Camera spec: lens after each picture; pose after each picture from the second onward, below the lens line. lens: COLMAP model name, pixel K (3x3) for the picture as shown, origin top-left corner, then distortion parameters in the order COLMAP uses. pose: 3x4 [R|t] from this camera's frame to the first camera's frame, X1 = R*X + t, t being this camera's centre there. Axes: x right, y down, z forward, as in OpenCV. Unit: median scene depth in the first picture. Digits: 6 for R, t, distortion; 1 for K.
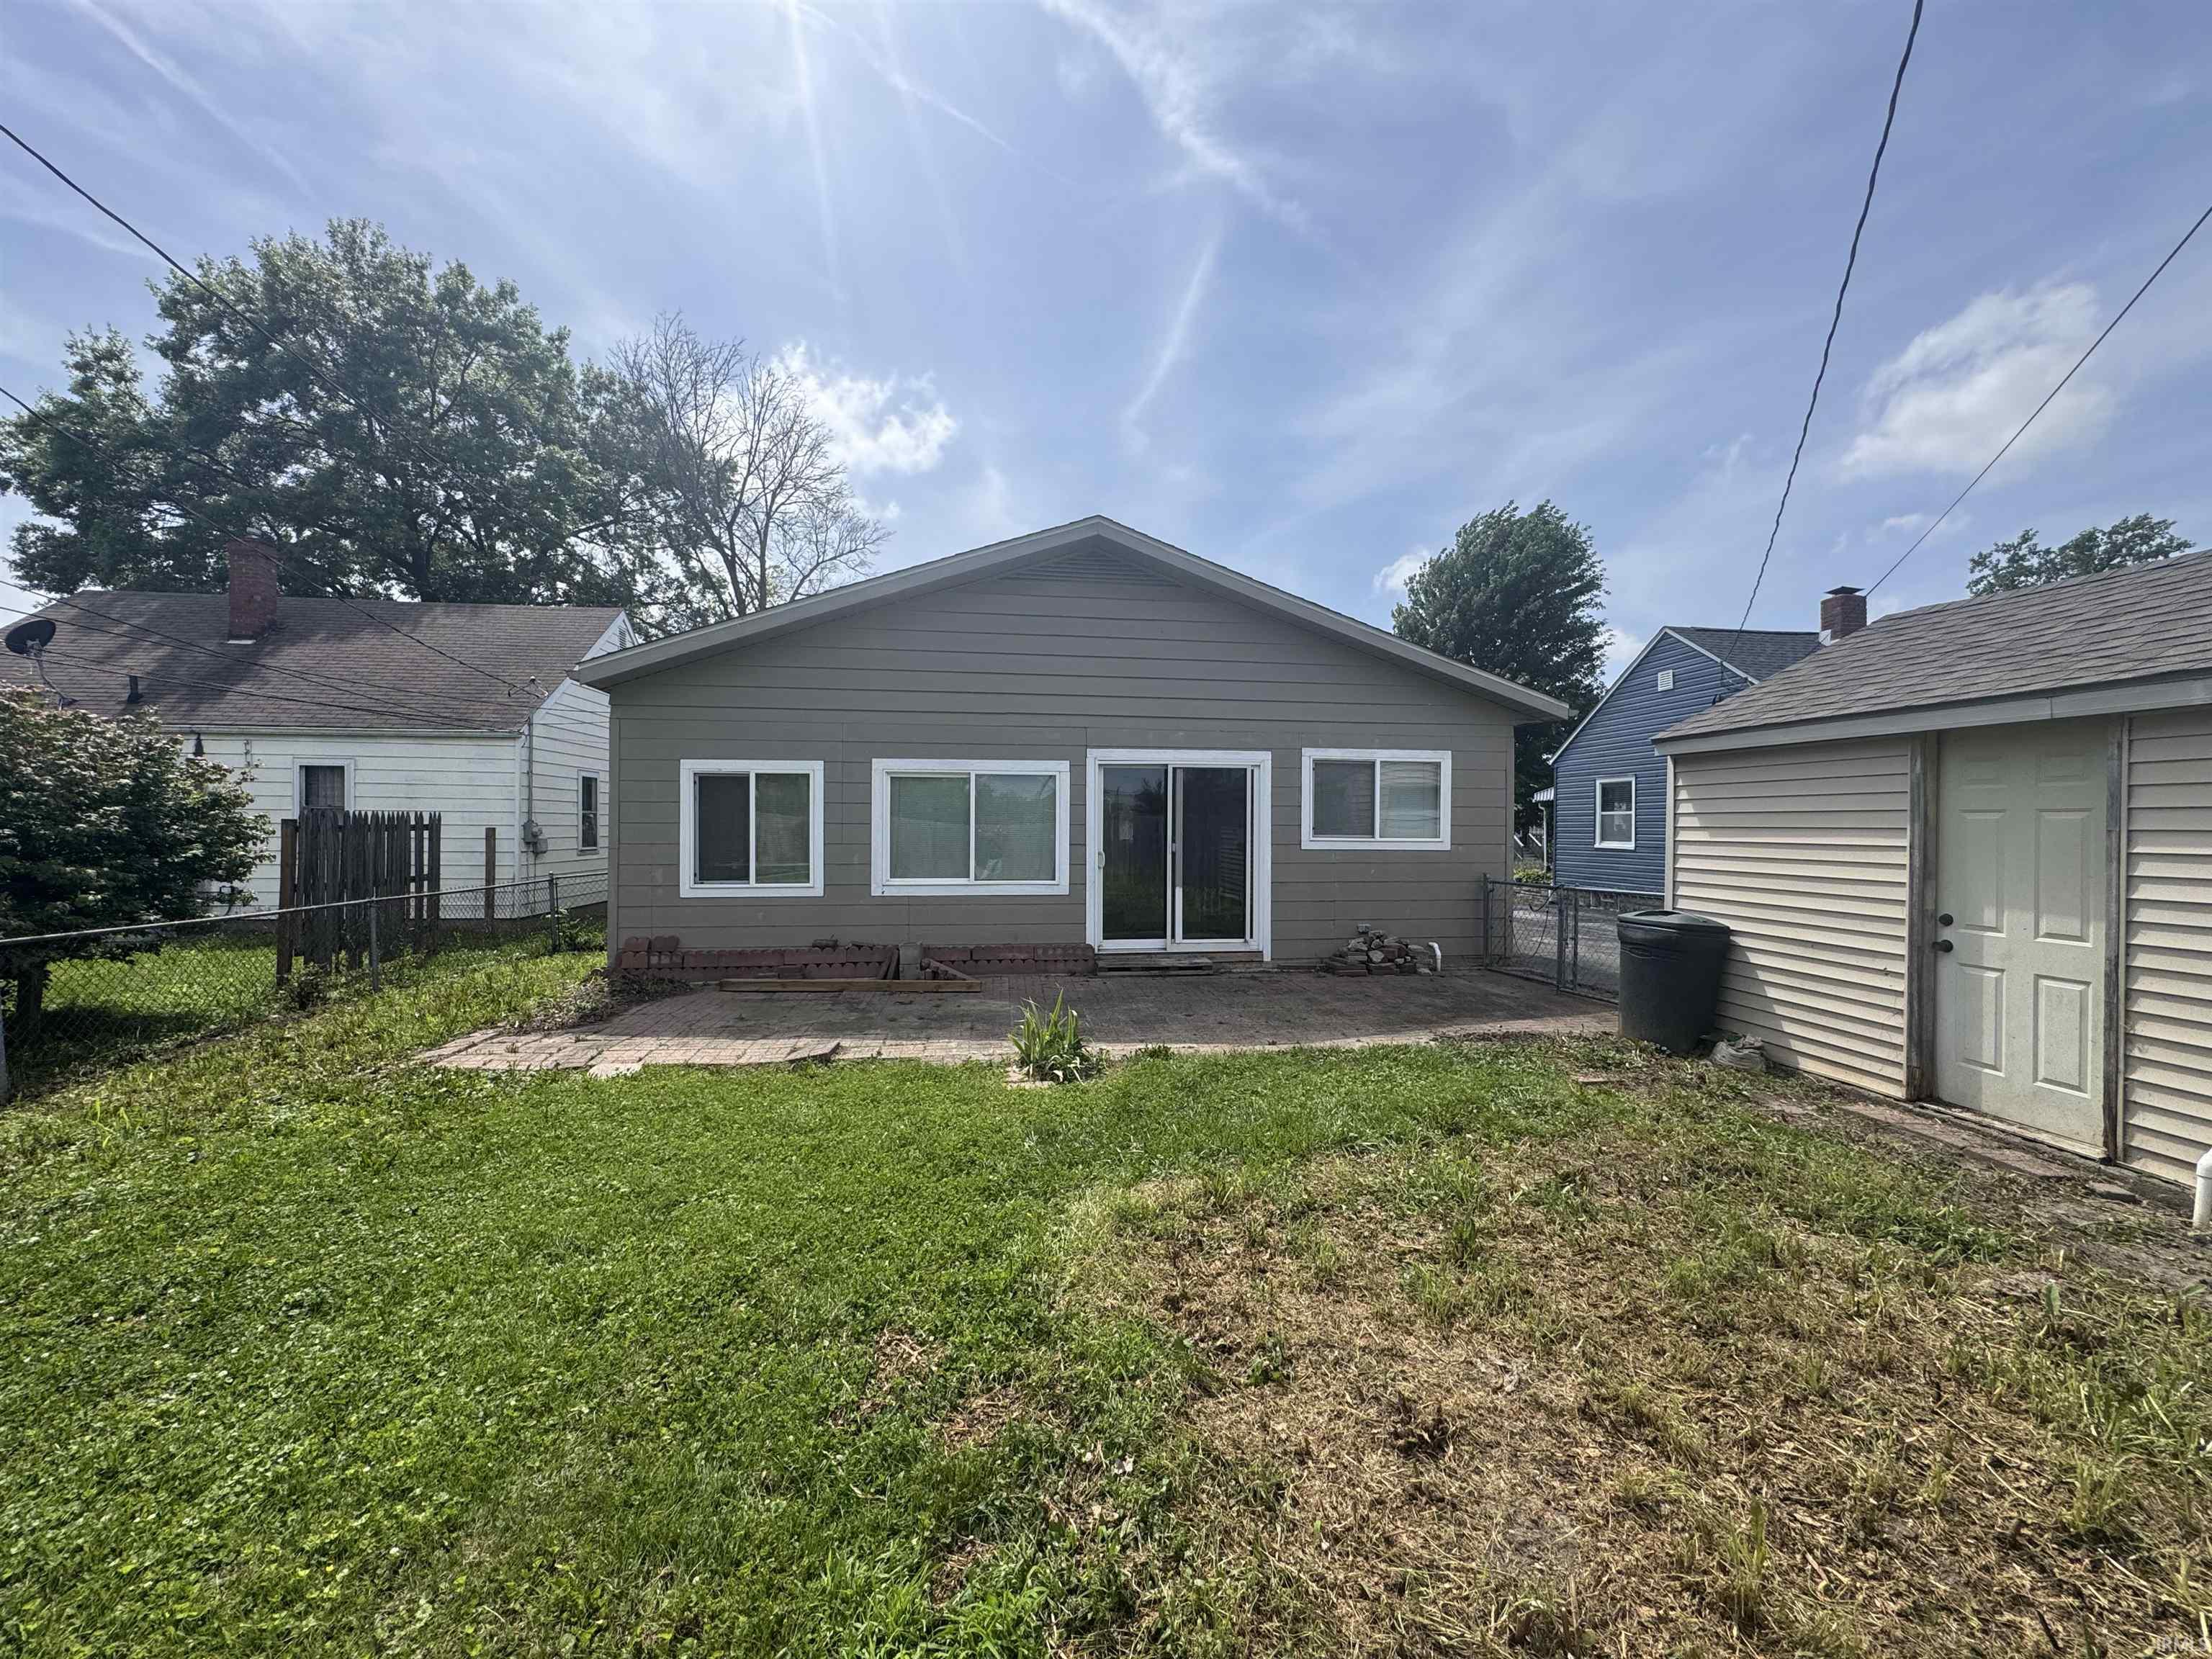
lens RADIAL K [[875.0, 0, 1106.8], [0, 875.0, 823.4], [0, 0, 1]] dist [-0.005236, 0.000978]
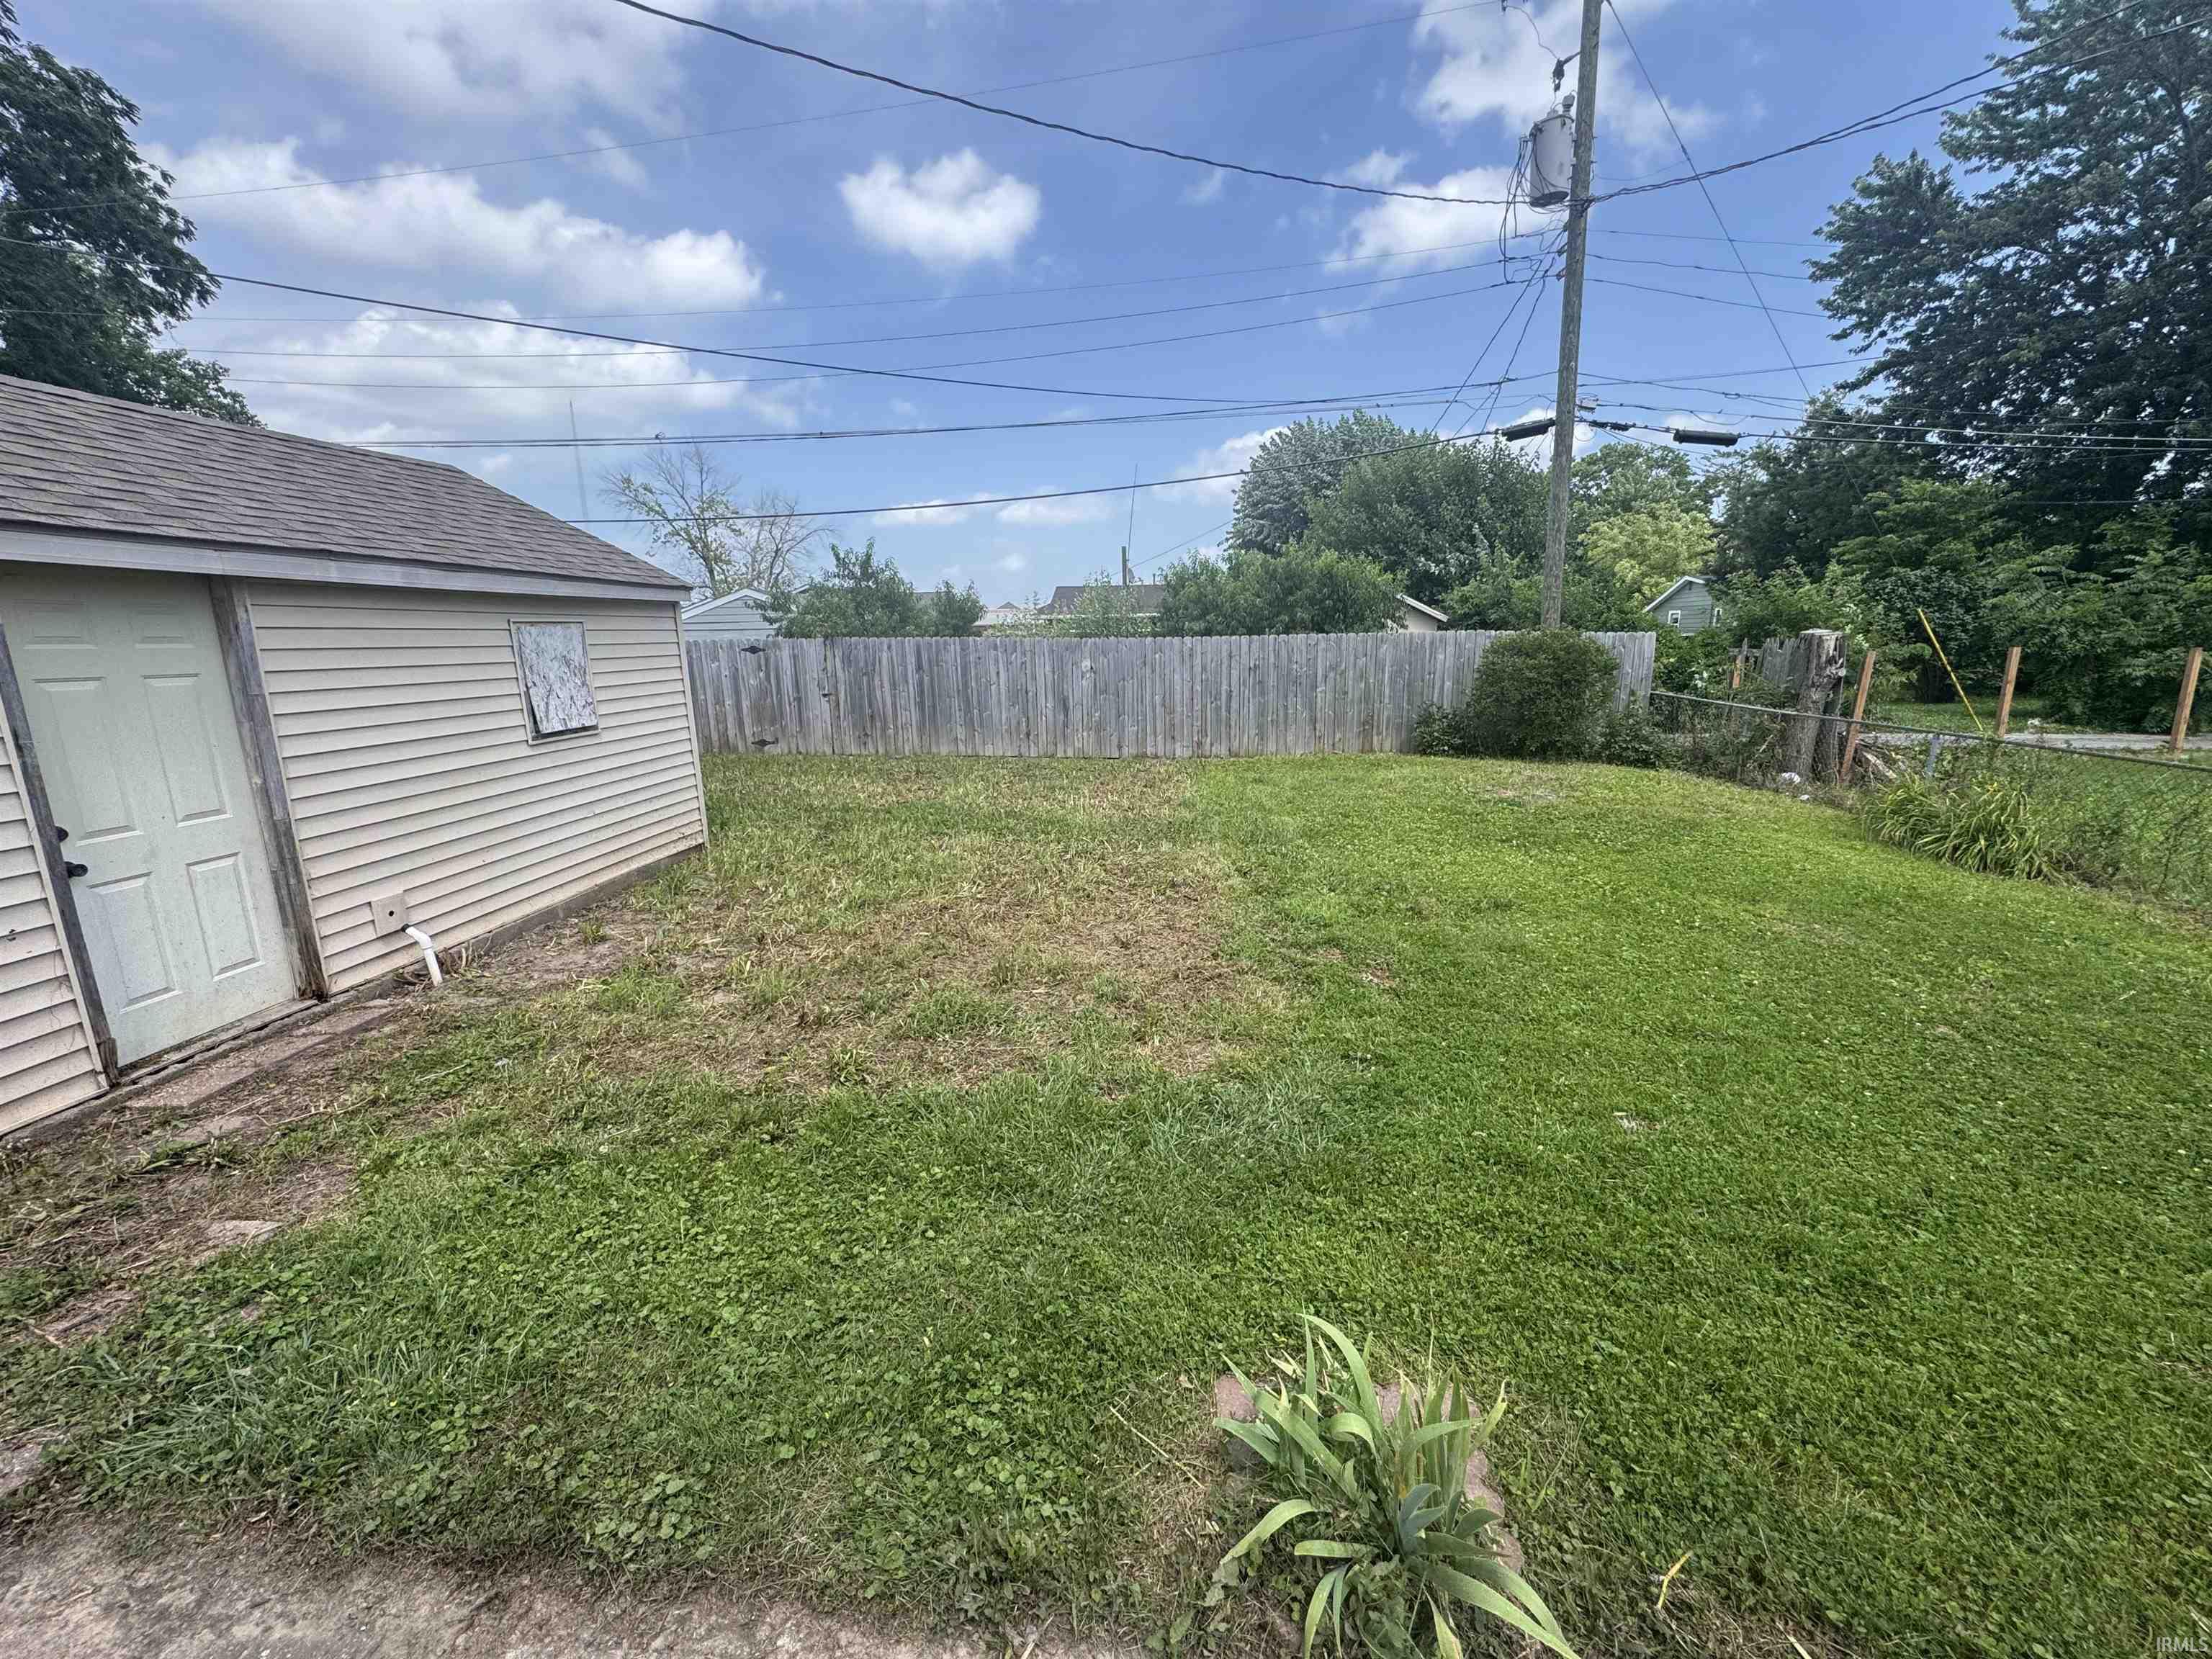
lens RADIAL K [[875.0, 0, 1104.3], [0, 875.0, 821.3], [0, 0, 1]] dist [-0.005236, 0.000978]
pose [[-0.973534, -0.022174, 0.227462, -0.043046], [0.026346, 0.977757, 0.208079, -0.027746], [-0.227017, 0.208565, -0.951296, 1.532699]]
